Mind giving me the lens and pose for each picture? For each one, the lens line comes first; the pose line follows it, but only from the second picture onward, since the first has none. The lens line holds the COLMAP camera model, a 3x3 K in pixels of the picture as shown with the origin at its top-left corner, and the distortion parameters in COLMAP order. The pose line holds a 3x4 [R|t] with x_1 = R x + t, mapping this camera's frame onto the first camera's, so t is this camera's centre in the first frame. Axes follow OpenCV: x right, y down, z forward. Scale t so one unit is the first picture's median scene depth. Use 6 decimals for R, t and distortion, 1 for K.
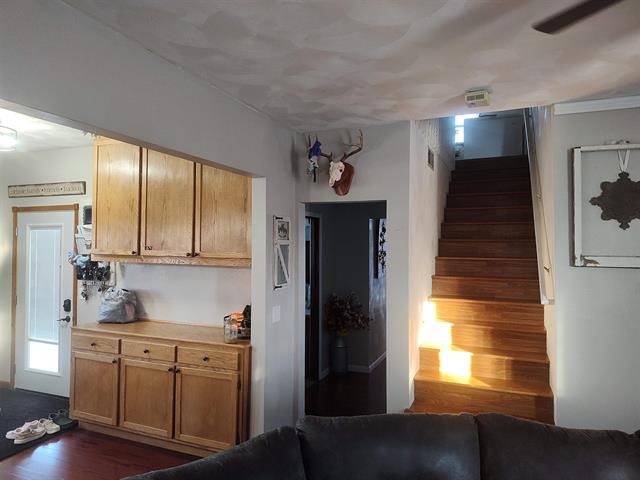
lens RADIAL K [[431.8, 0, 322.9], [0, 431.8, 238.2], [0, 0, 1]] dist [0.018483, -0.019646]
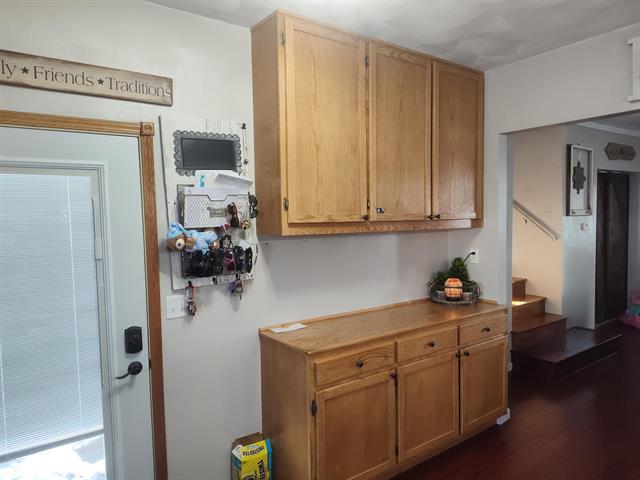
lens RADIAL K [[431.8, 0, 318.7], [0, 431.8, 244.8], [0, 0, 1]] dist [0.018483, -0.019646]
pose [[0.537787, -0.076446, 0.839608, -1.281802], [0.014263, 0.996563, 0.081601, 0.024218], [-0.842960, -0.031909, 0.537029, 0.859717]]
